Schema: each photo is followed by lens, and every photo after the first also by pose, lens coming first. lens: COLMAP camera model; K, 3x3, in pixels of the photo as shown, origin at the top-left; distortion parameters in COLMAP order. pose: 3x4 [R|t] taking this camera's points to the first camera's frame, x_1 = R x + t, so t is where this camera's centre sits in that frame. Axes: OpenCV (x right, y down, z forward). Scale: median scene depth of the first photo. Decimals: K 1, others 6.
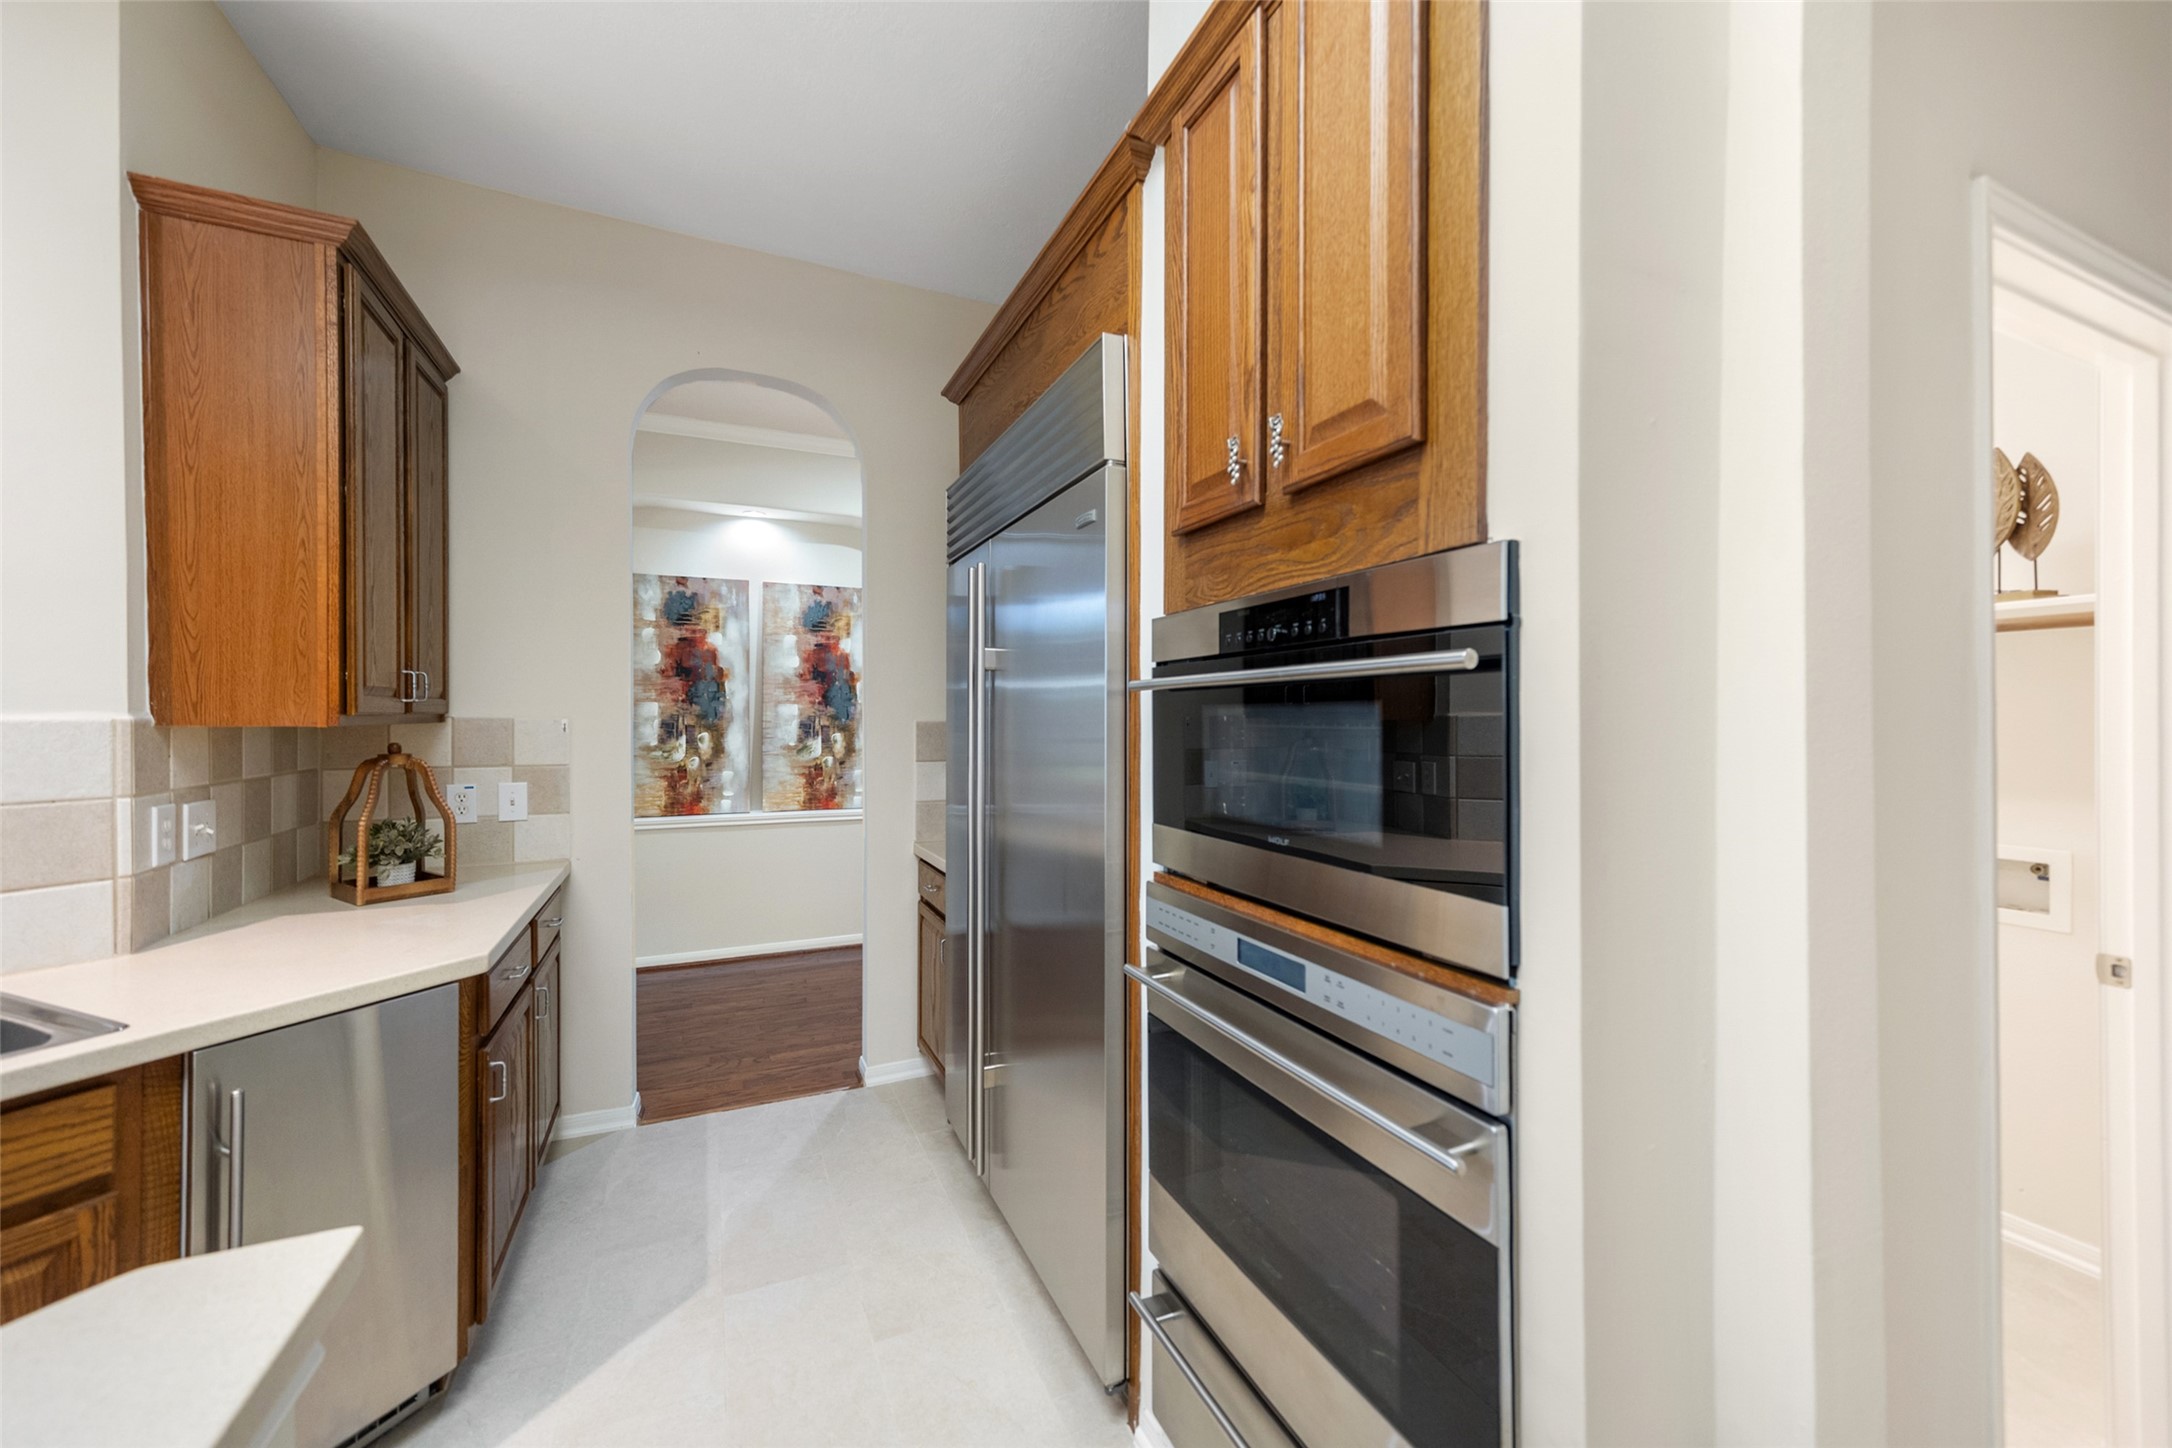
lens RADIAL K [[847.8, 0, 1086.0], [0, 847.8, 724.0], [0, 0, 1]] dist [-0.000173, 0.004695]
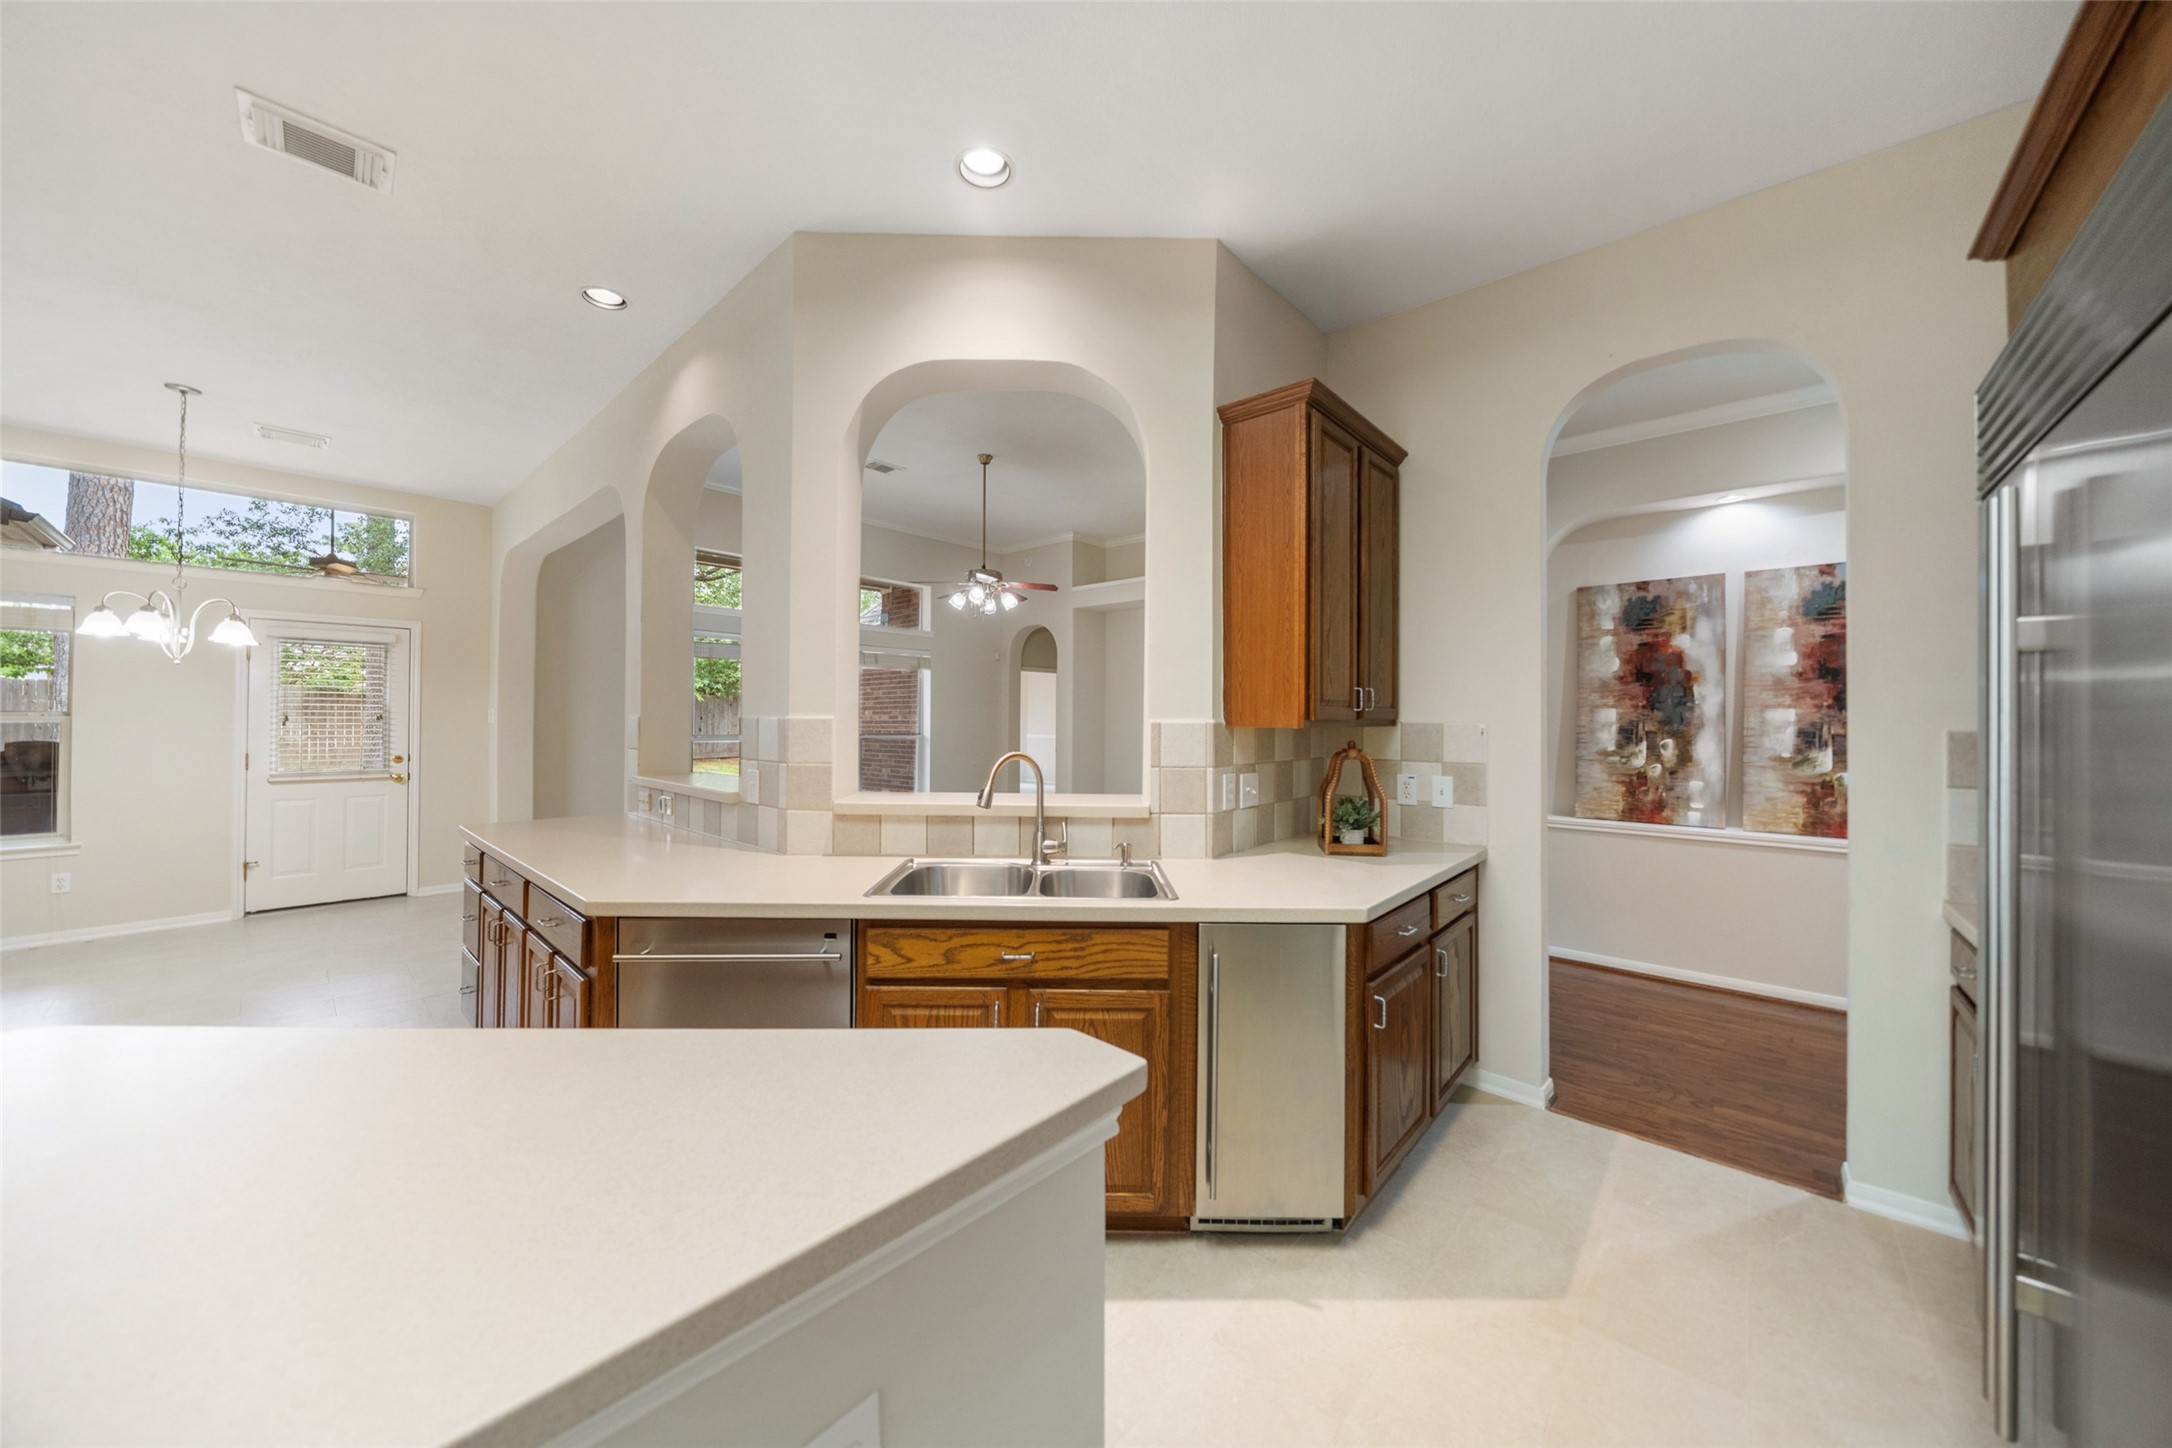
lens RADIAL K [[733.6, 0, 1081.7], [0, 733.6, 714.3], [0, 0, 1]] dist [-0.006673, -0.000006]
pose [[0.395874, -0.005706, -0.918287, 0.076822], [-0.012202, 0.999860, -0.011473, -0.001038], [0.918224, 0.015747, 0.395749, 0.098079]]
